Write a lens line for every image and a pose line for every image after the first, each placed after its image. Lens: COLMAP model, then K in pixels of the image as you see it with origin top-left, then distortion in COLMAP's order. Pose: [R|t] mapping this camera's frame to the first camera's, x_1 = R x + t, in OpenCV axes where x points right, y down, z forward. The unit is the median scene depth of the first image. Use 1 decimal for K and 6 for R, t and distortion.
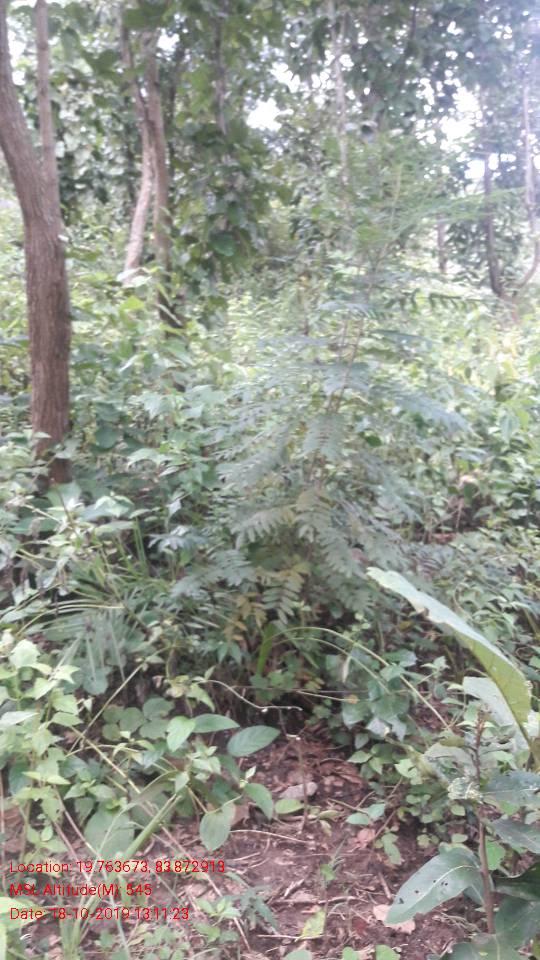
lens RADIAL K [[733.8, 0, 270.0], [0, 733.8, 480.0], [0, 0, 1]] dist [0.200473, -0.529689]
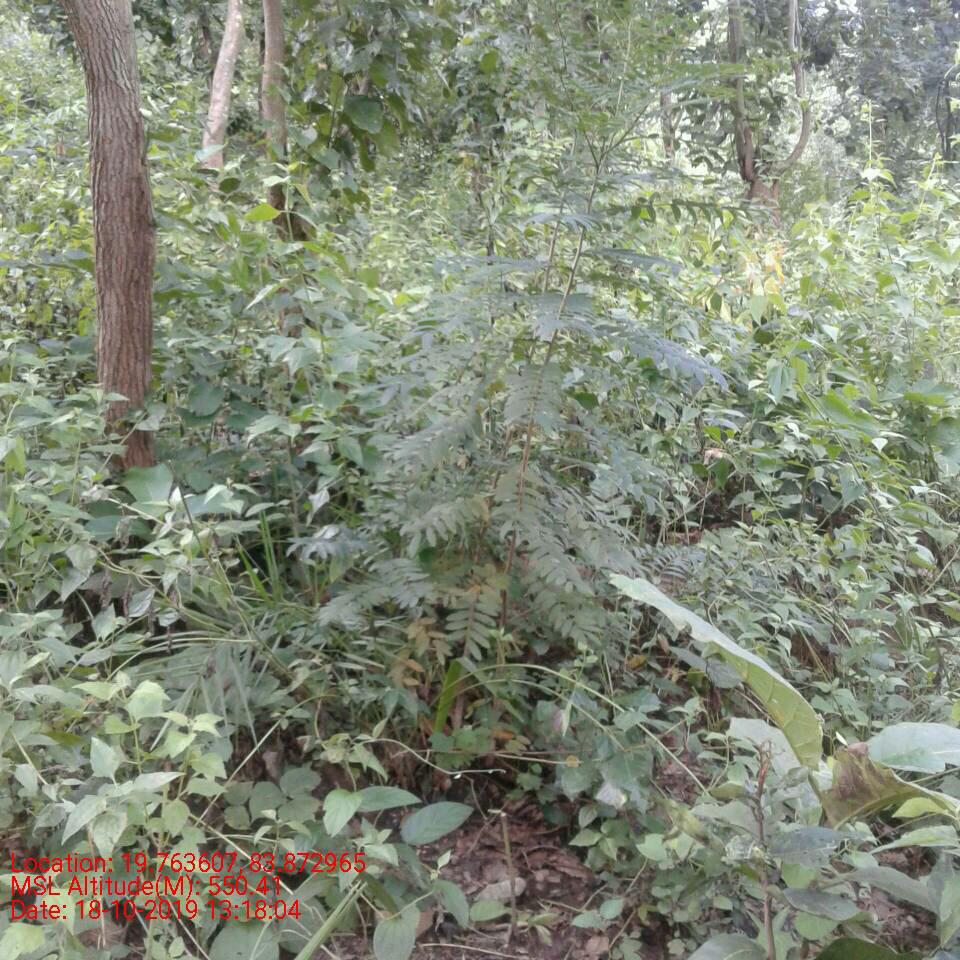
lens RADIAL K [[1165.0, 0, 479.7], [0, 1165.0, 464.8], [0, 0, 1]] dist [0.107680, -0.263465]
pose [[0.996884, -0.013538, 0.077713, -0.061156], [0.013052, 0.999892, 0.006759, -0.000997], [-0.077796, -0.005724, 0.996953, -0.117977]]
